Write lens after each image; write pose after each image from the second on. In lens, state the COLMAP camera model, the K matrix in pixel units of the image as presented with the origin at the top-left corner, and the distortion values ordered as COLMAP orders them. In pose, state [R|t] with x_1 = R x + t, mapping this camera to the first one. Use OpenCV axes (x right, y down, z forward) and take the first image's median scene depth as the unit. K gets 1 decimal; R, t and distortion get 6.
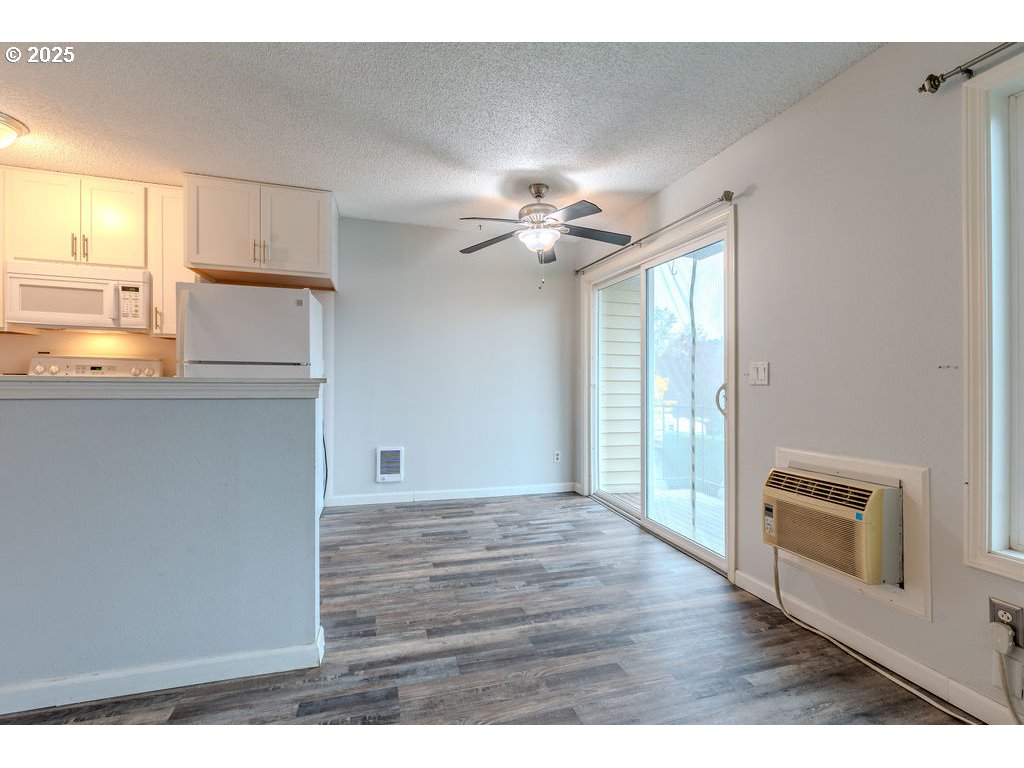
lens RADIAL K [[461.2, 0, 519.3], [0, 461.2, 380.4], [0, 0, 1]] dist [0.000321, 0.000266]
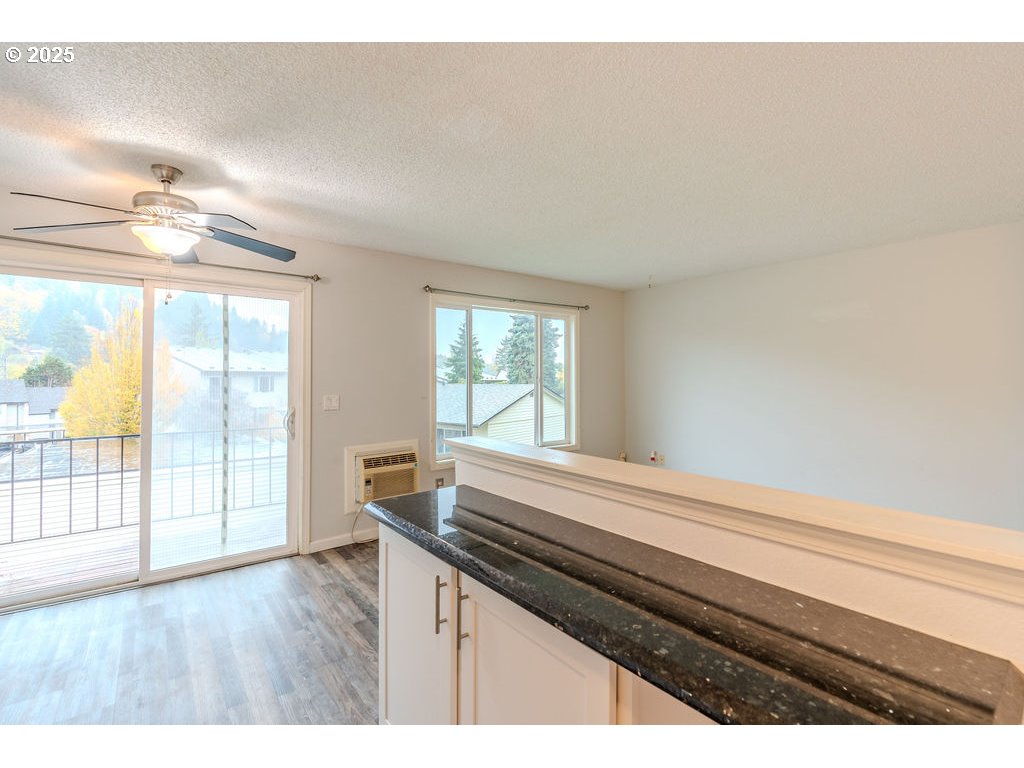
lens RADIAL K [[462.7, 0, 498.2], [0, 462.7, 367.7], [0, 0, 1]] dist [-0.001309, -0.000005]
pose [[-0.322517, 0.004380, 0.946554, -1.176997], [-0.002880, 0.999980, -0.005609, -0.130789], [-0.946559, -0.004535, -0.322498, 1.021993]]
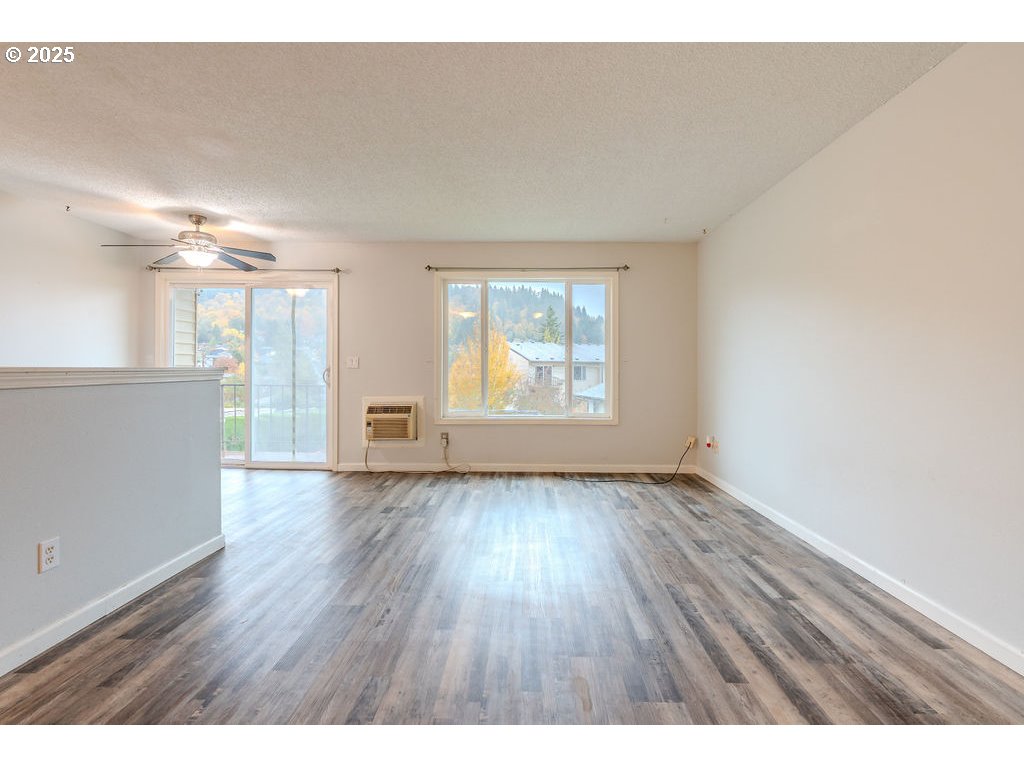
lens RADIAL K [[460.3, 0, 515.5], [0, 460.3, 361.7], [0, 0, 1]] dist [0.000365, 0.000164]
pose [[0.321510, 0.000987, 0.946906, -1.246683], [-0.001977, 0.999998, -0.000371, -0.020278], [-0.946904, -0.001753, 0.321512, -0.360247]]
